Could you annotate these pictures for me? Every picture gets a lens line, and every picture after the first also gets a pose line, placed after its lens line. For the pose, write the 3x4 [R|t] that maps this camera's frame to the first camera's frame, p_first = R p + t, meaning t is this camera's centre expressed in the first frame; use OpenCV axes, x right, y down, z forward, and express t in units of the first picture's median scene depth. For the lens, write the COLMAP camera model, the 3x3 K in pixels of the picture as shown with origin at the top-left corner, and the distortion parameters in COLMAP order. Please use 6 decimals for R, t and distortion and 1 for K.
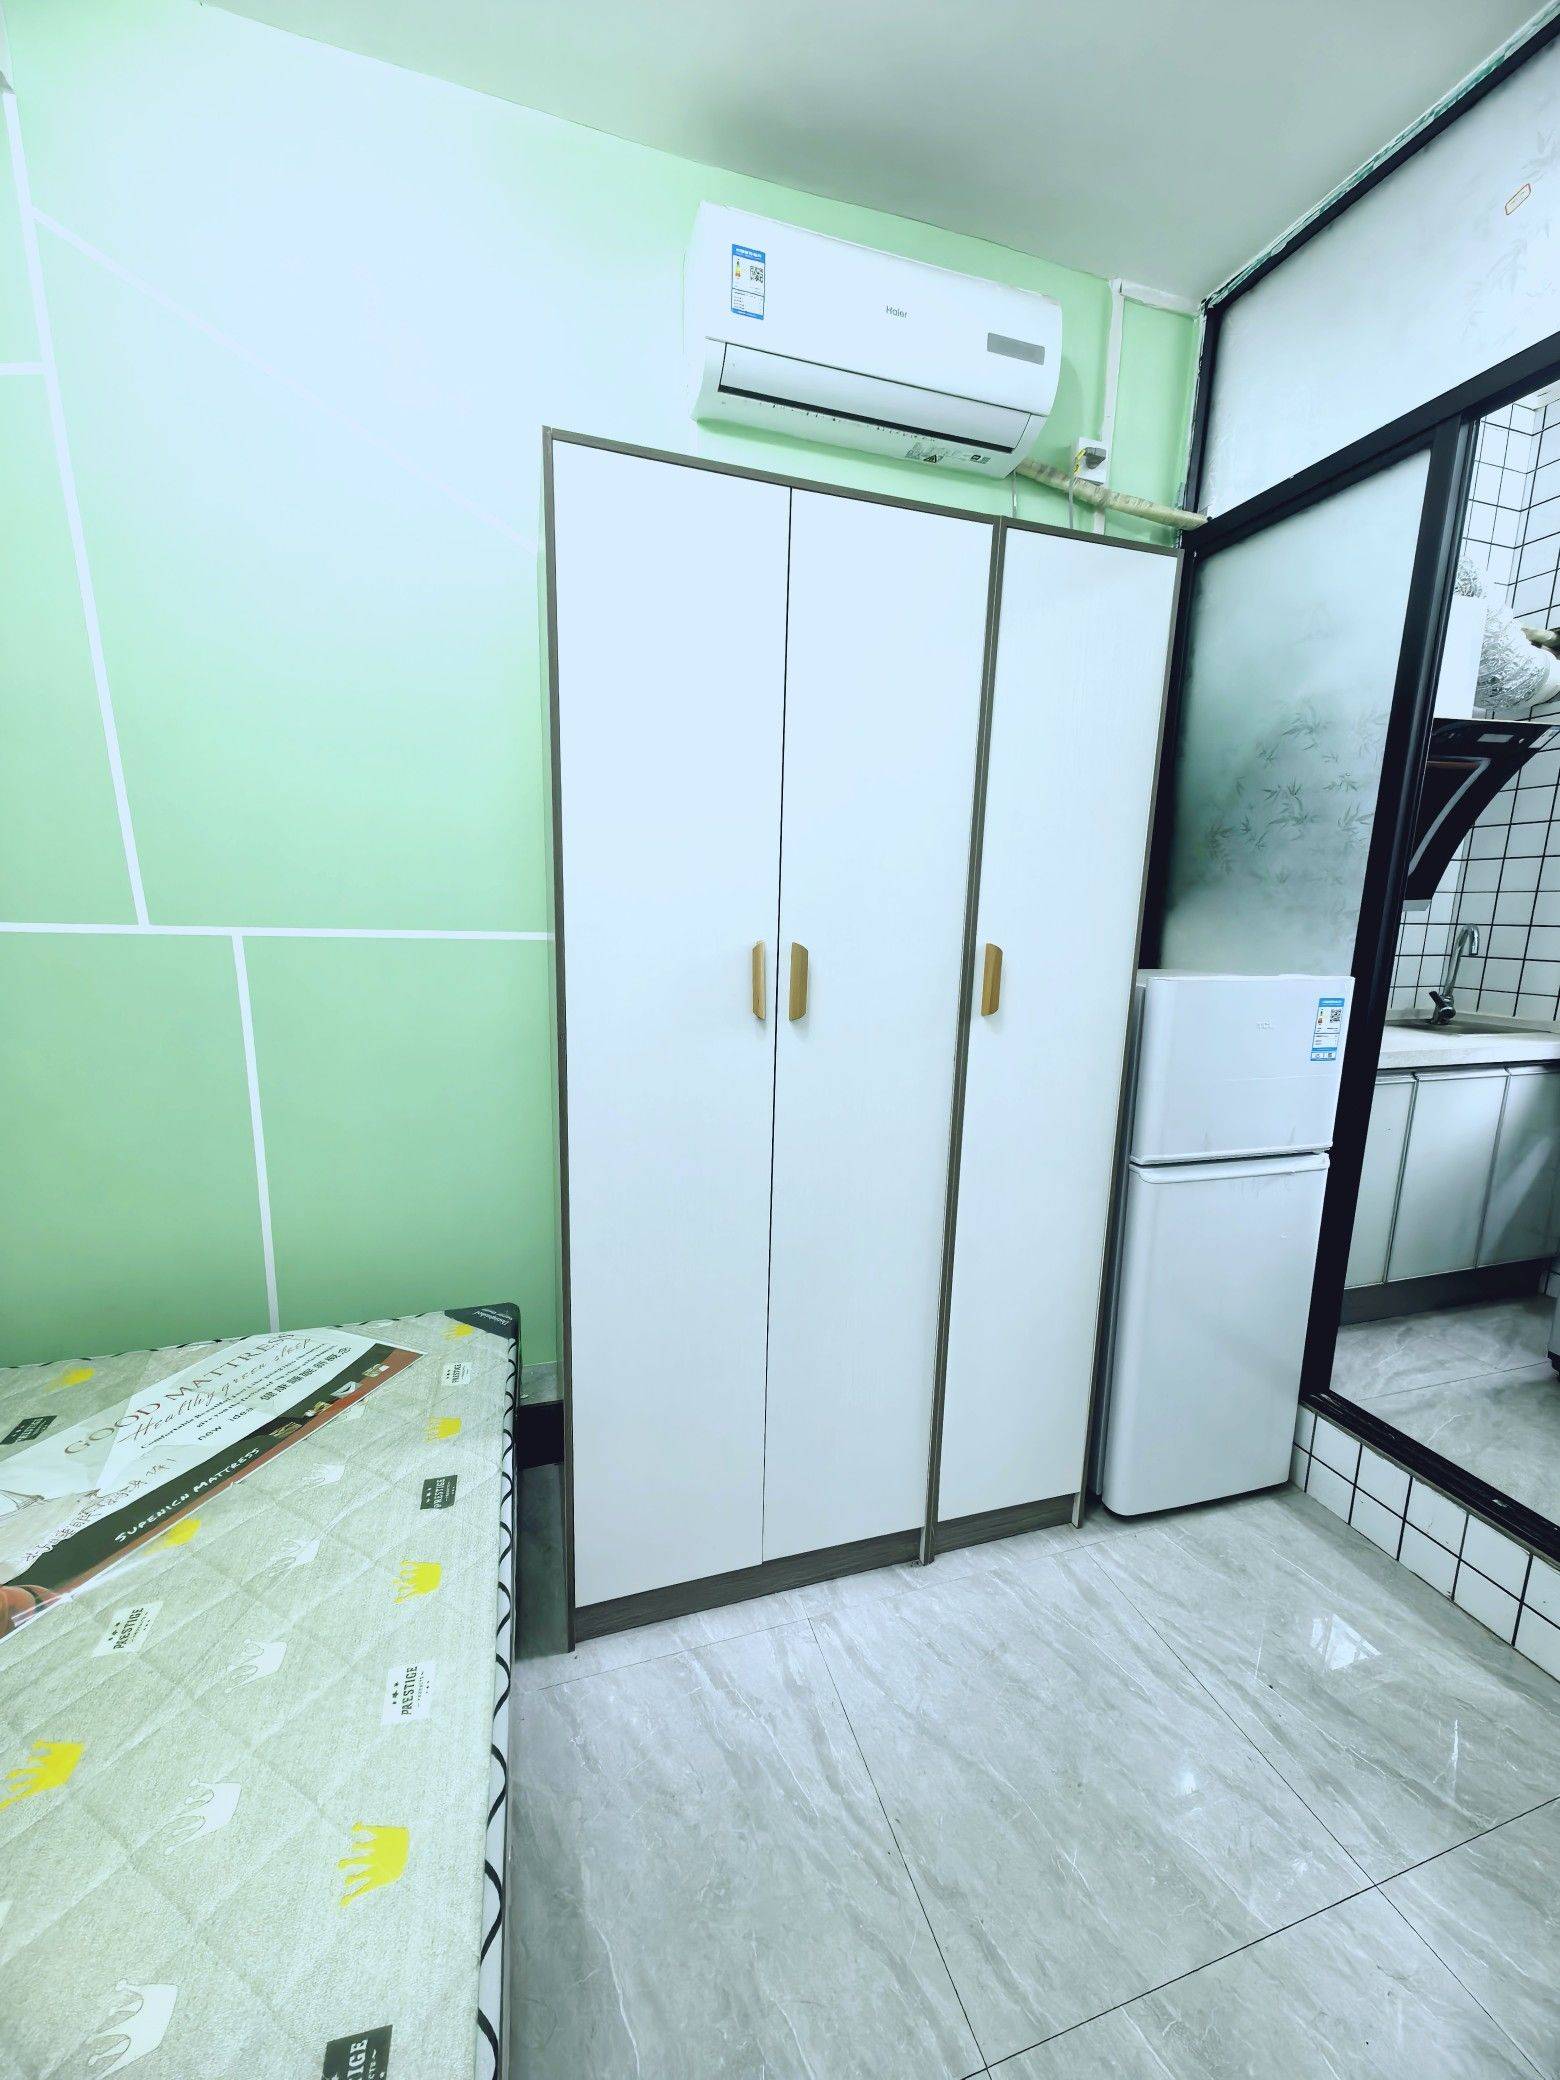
lens RADIAL K [[794.1, 0, 778.7], [0, 794.1, 1049.4], [0, 0, 1]] dist [0.028283, -0.009549]
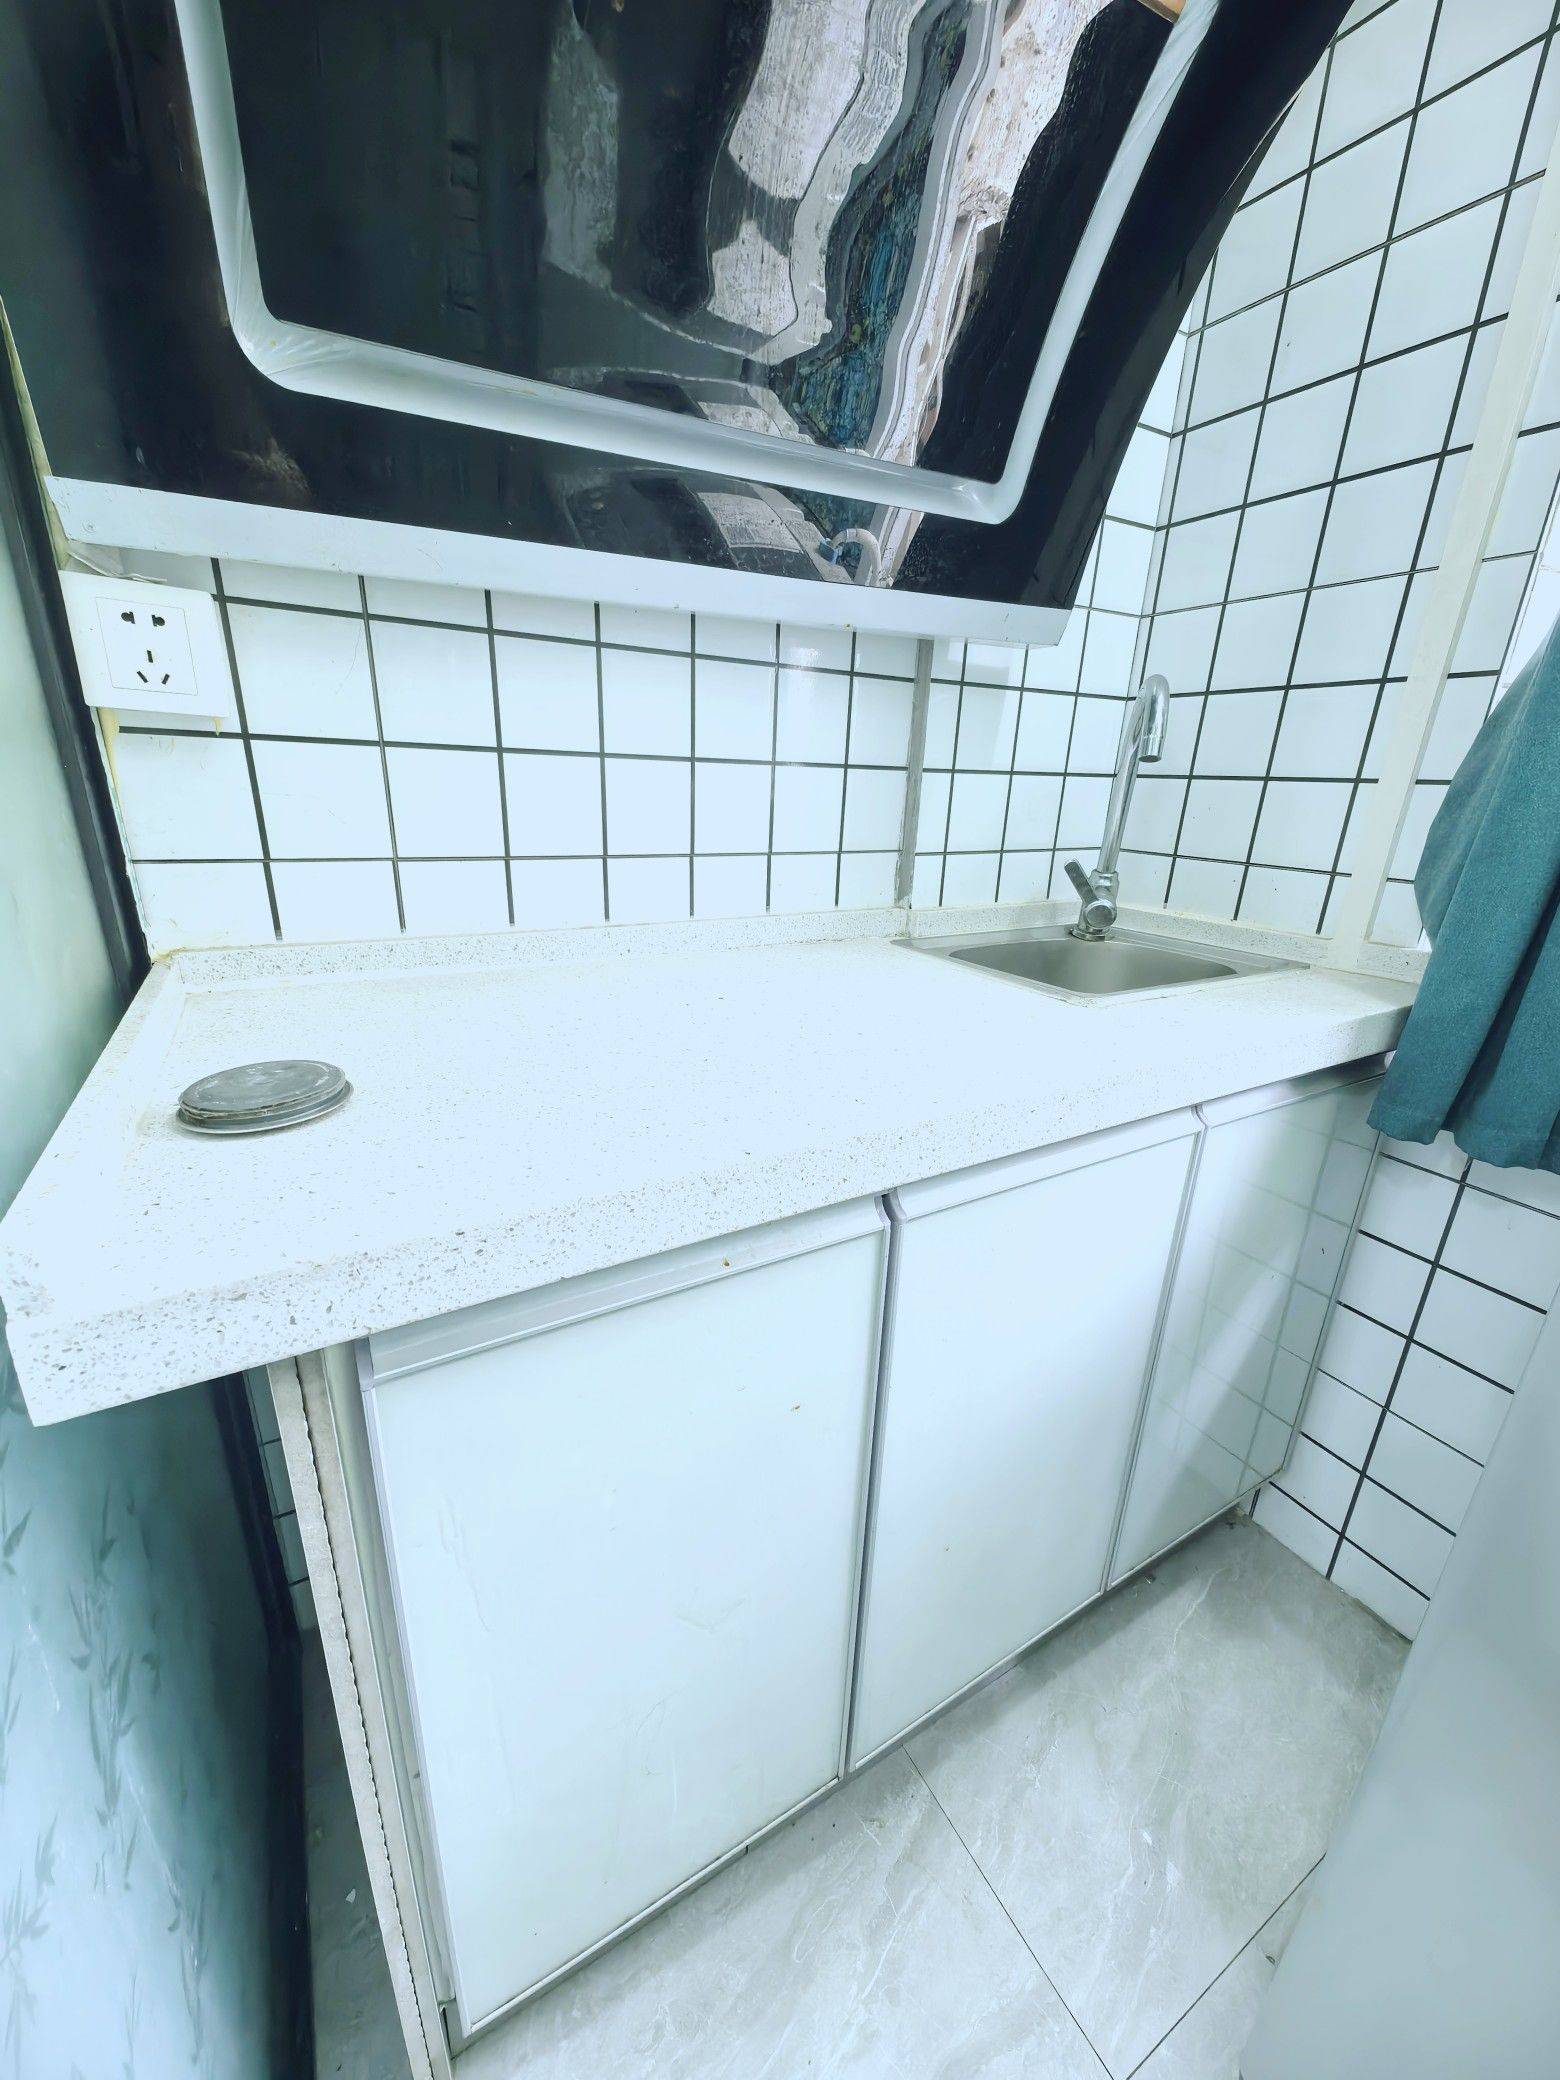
lens RADIAL K [[794.1, 0, 778.7], [0, 794.1, 1049.4], [0, 0, 1]] dist [0.028283, -0.009549]
pose [[0.975540, -0.061608, 0.211014, 0.855649], [0.026231, 0.985690, 0.166514, -0.074100], [-0.218253, -0.156906, 0.963196, 0.933218]]
